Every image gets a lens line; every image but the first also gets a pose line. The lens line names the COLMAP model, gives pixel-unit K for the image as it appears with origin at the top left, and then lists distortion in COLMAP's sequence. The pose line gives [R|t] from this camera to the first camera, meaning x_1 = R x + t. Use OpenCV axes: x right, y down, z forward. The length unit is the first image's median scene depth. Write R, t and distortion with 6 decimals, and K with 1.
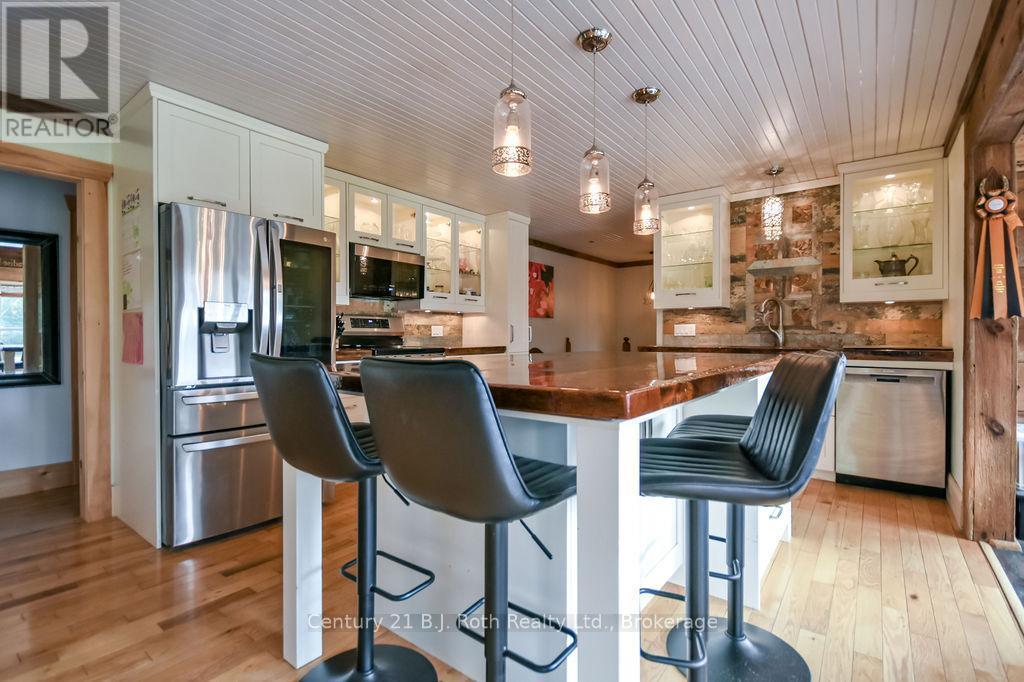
lens RADIAL K [[468.4, 0, 505.7], [0, 468.4, 340.2], [0, 0, 1]] dist [-0.006694, -0.004603]
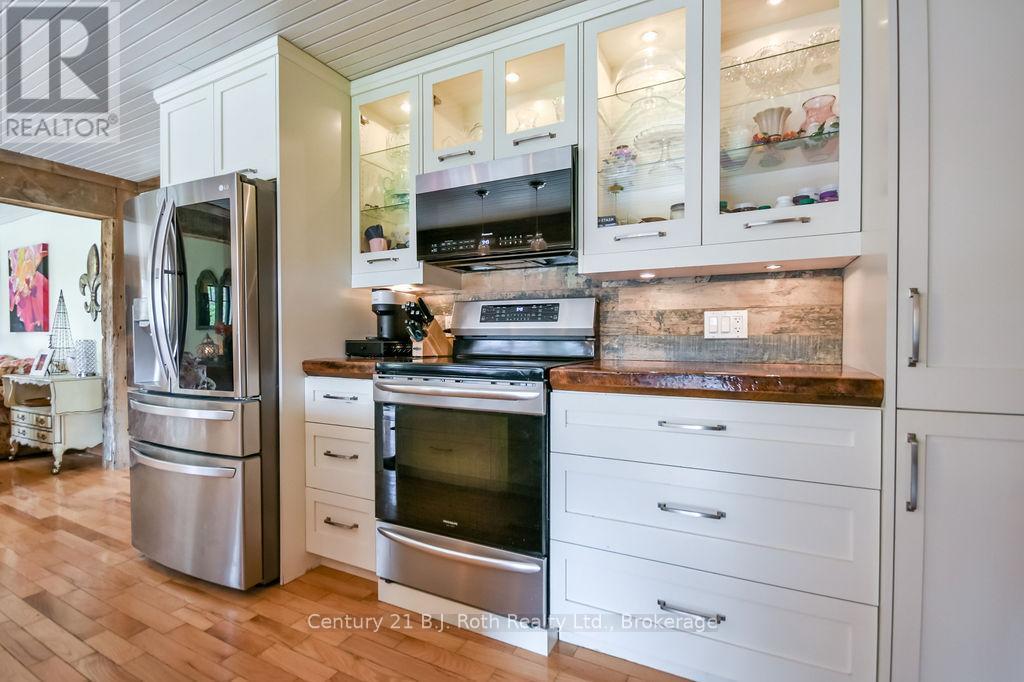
lens RADIAL K [[468.4, 0, 506.7], [0, 468.4, 346.7], [0, 0, 1]] dist [-0.006694, -0.004603]
pose [[0.192378, 0.022230, -0.981069, 0.218138], [-0.009492, 0.999739, 0.020792, -0.008418], [0.981275, 0.005312, 0.192539, 0.837437]]
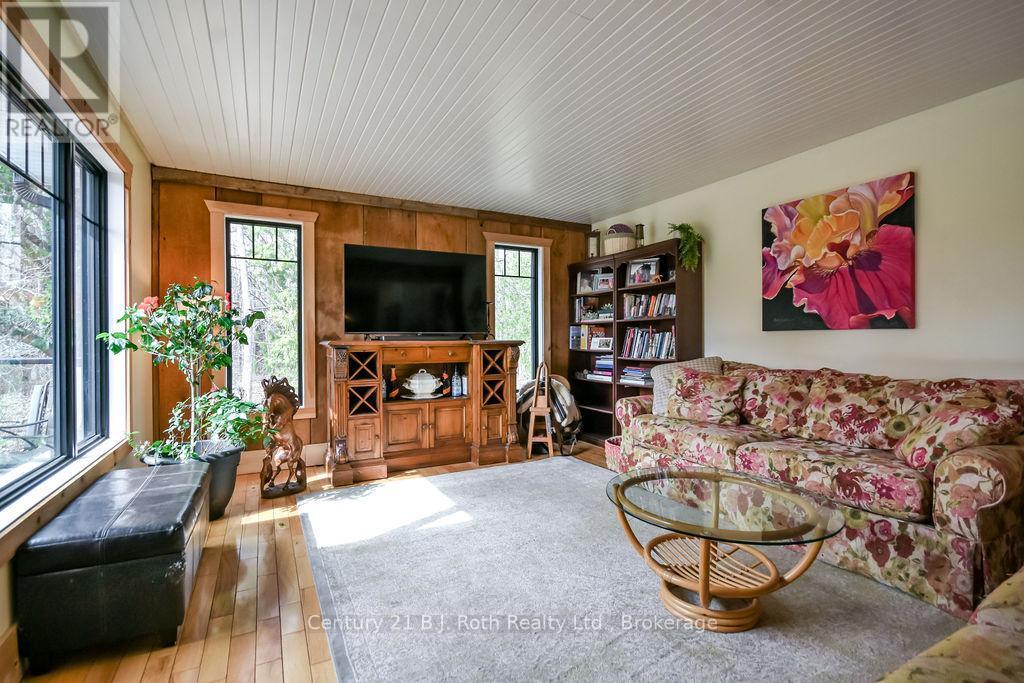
lens RADIAL K [[468.4, 0, 509.3], [0, 468.4, 339.8], [0, 0, 1]] dist [-0.006694, -0.004603]
pose [[-0.419230, 0.002862, -0.907876, -0.274471], [-0.006574, 0.999959, 0.006189, 0.004063], [0.907856, 0.008563, -0.419194, -0.235578]]
